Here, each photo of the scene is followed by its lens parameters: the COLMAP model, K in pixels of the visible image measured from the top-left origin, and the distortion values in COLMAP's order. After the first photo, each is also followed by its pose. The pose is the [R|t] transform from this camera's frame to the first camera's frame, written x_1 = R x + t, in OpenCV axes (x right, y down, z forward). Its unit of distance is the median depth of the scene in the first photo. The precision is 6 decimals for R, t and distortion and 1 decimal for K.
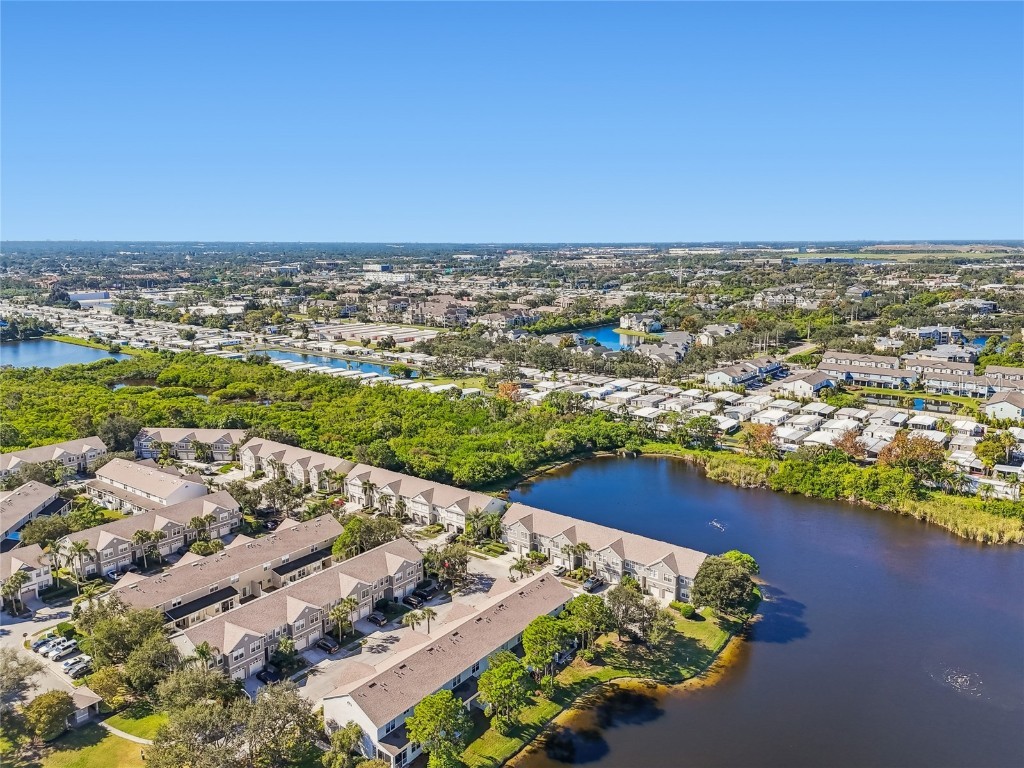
lens RADIAL K [[754.1, 0, 518.2], [0, 754.1, 383.4], [0, 0, 1]] dist [0.098331, -0.101843]
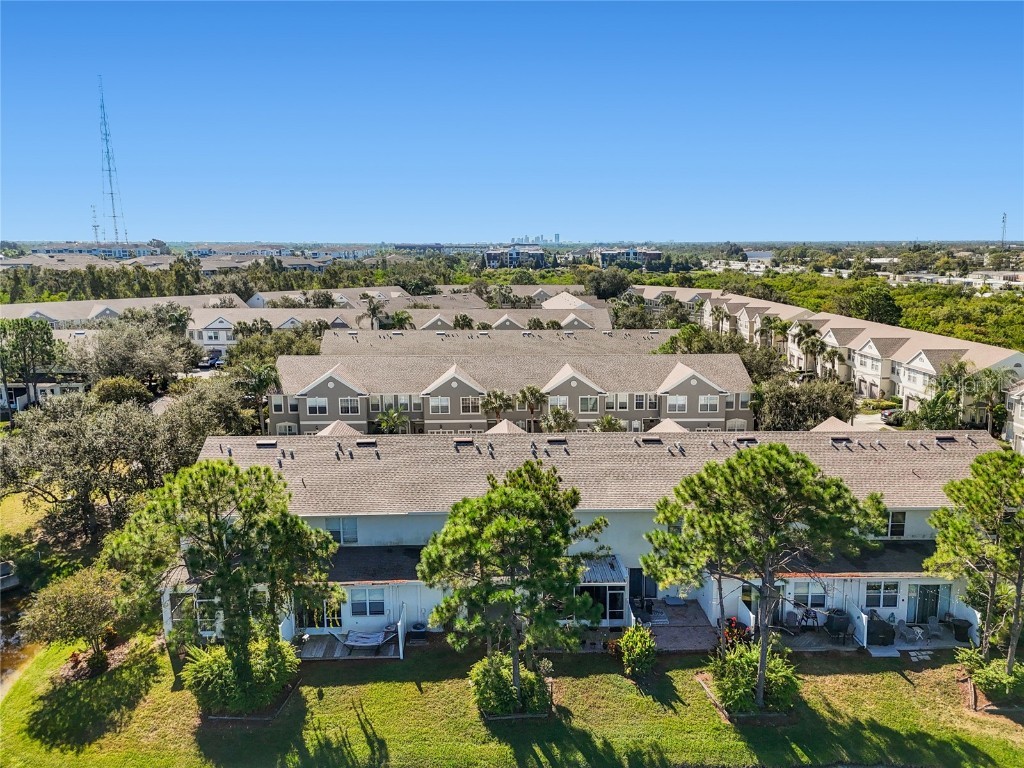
lens RADIAL K [[764.9, 0, 514.7], [0, 764.9, 381.8], [0, 0, 1]] dist [0.096334, -0.105268]
pose [[0.636990, 0.136636, -0.758666, 0.103310], [-0.142657, 0.988061, 0.058172, 0.149307], [0.757557, 0.071174, 0.648877, 0.390132]]
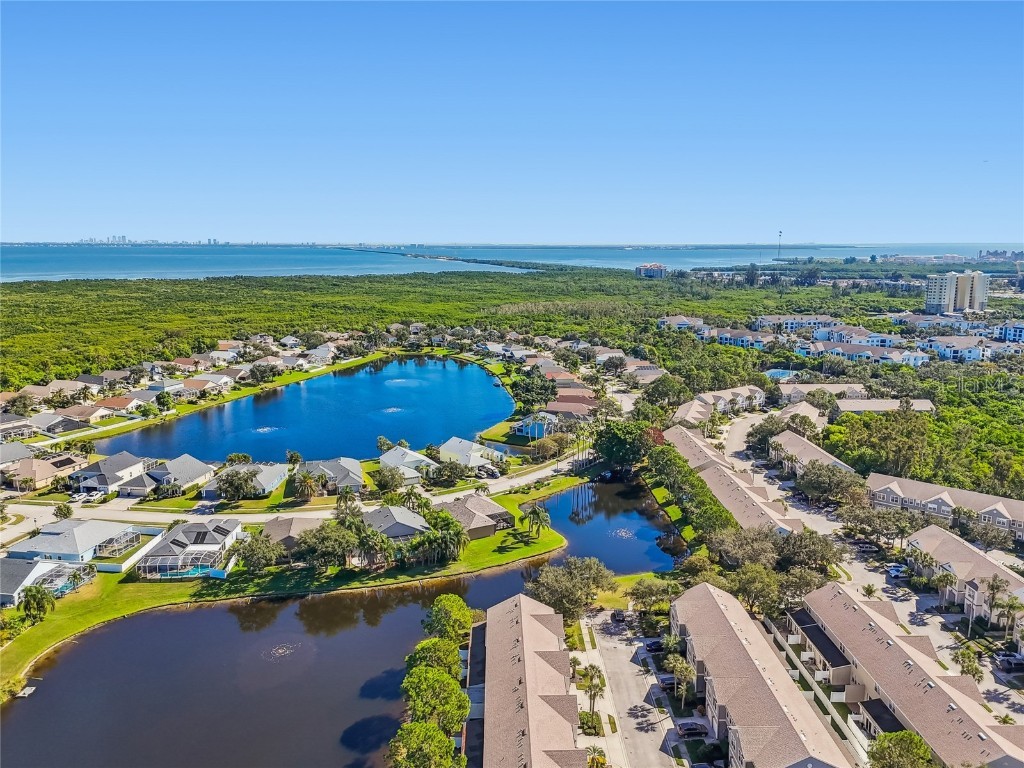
lens RADIAL K [[764.9, 0, 514.7], [0, 764.9, 381.8], [0, 0, 1]] dist [0.096334, -0.105268]
pose [[-0.786117, 0.109410, -0.608317, 0.251270], [-0.115154, 0.941049, 0.318066, -0.160989], [0.607256, 0.320087, -0.727176, 0.846958]]
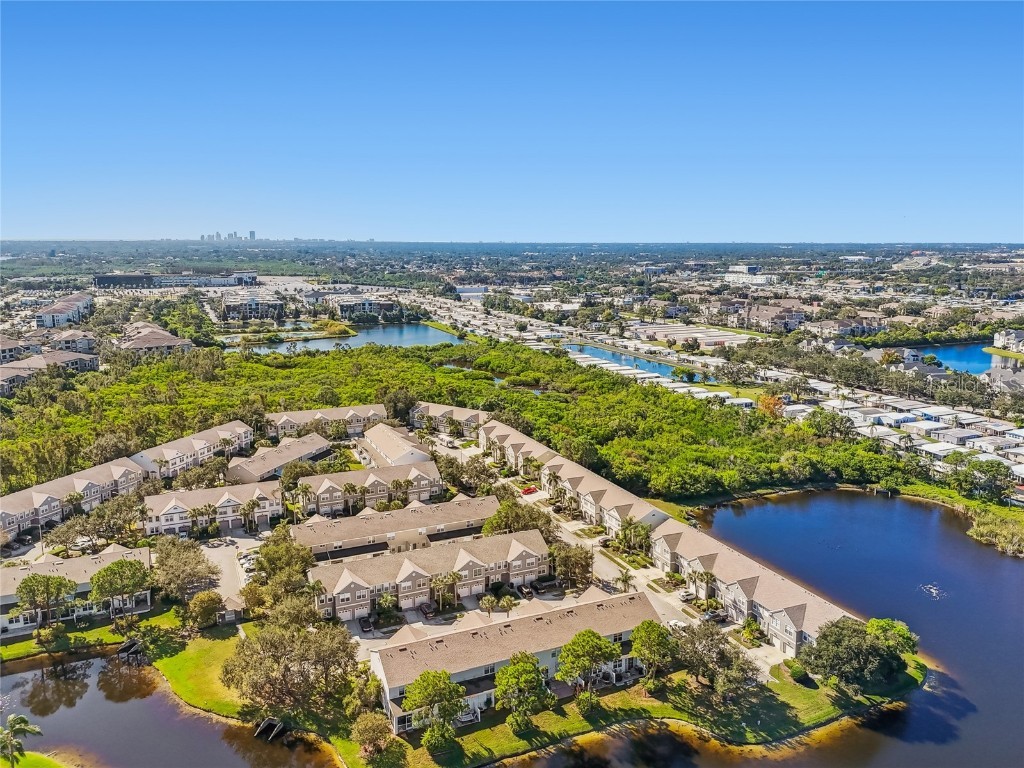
lens RADIAL K [[754.1, 0, 518.2], [0, 754.1, 383.4], [0, 0, 1]] dist [0.098331, -0.101843]
pose [[0.880848, 0.093041, -0.464167, 0.201018], [-0.093462, 0.995376, 0.022160, -0.010754], [0.464082, 0.023862, 0.885471, 0.048989]]
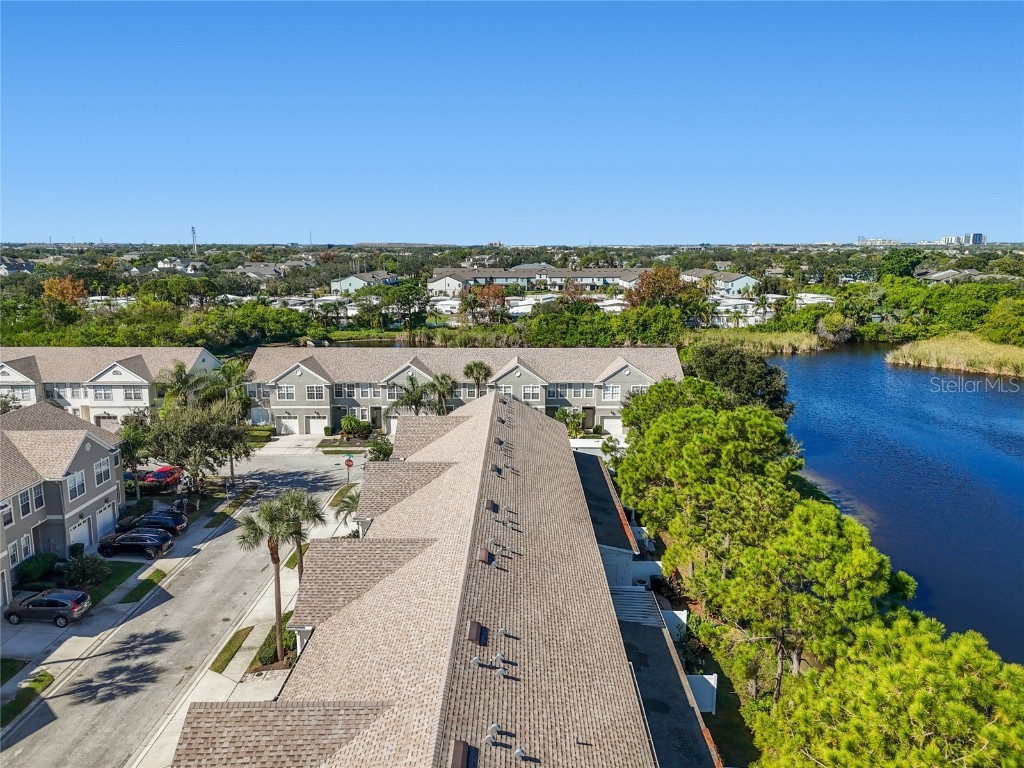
lens RADIAL K [[753.7, 0, 516.6], [0, 753.7, 371.4], [0, 0, 1]] dist [0.096146, -0.098886]
pose [[0.800363, -0.100145, 0.591093, -0.129822], [0.111831, 0.993583, 0.016913, 0.145977], [-0.588993, 0.052566, 0.806426, 0.403948]]
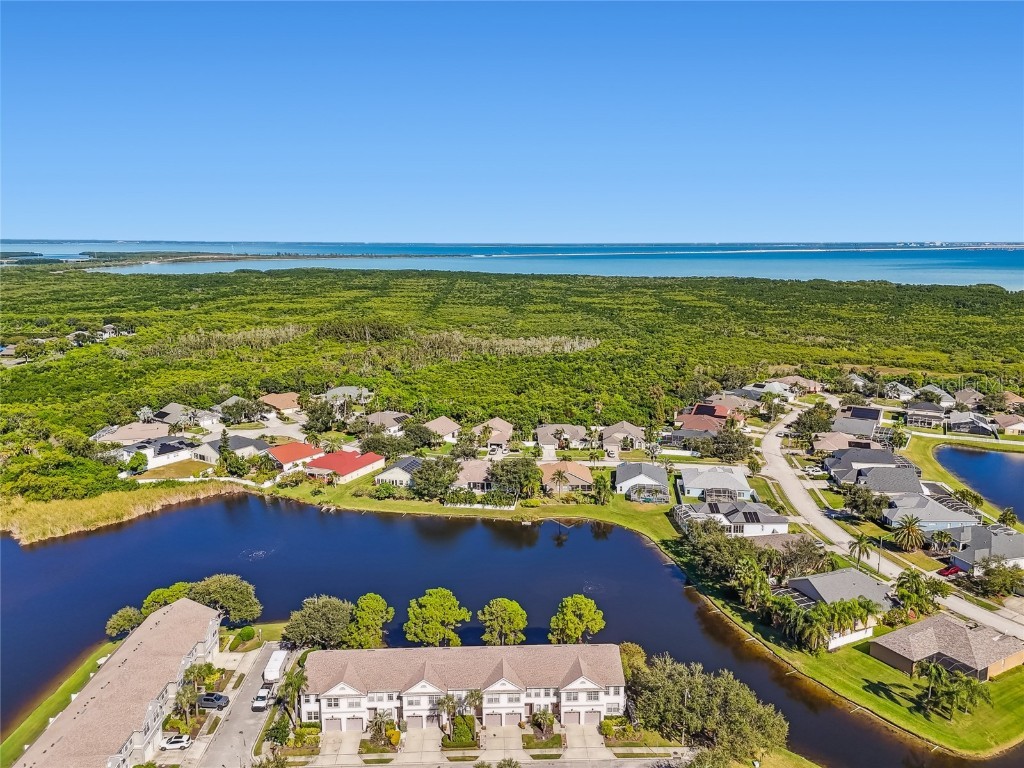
lens RADIAL K [[753.7, 0, 516.6], [0, 753.7, 371.4], [0, 0, 1]] dist [0.096146, -0.098886]
pose [[-0.632967, -0.132183, 0.762811, -0.436018], [0.141013, 0.949149, 0.281482, -0.151751], [-0.761228, 0.285735, -0.582140, 0.770411]]
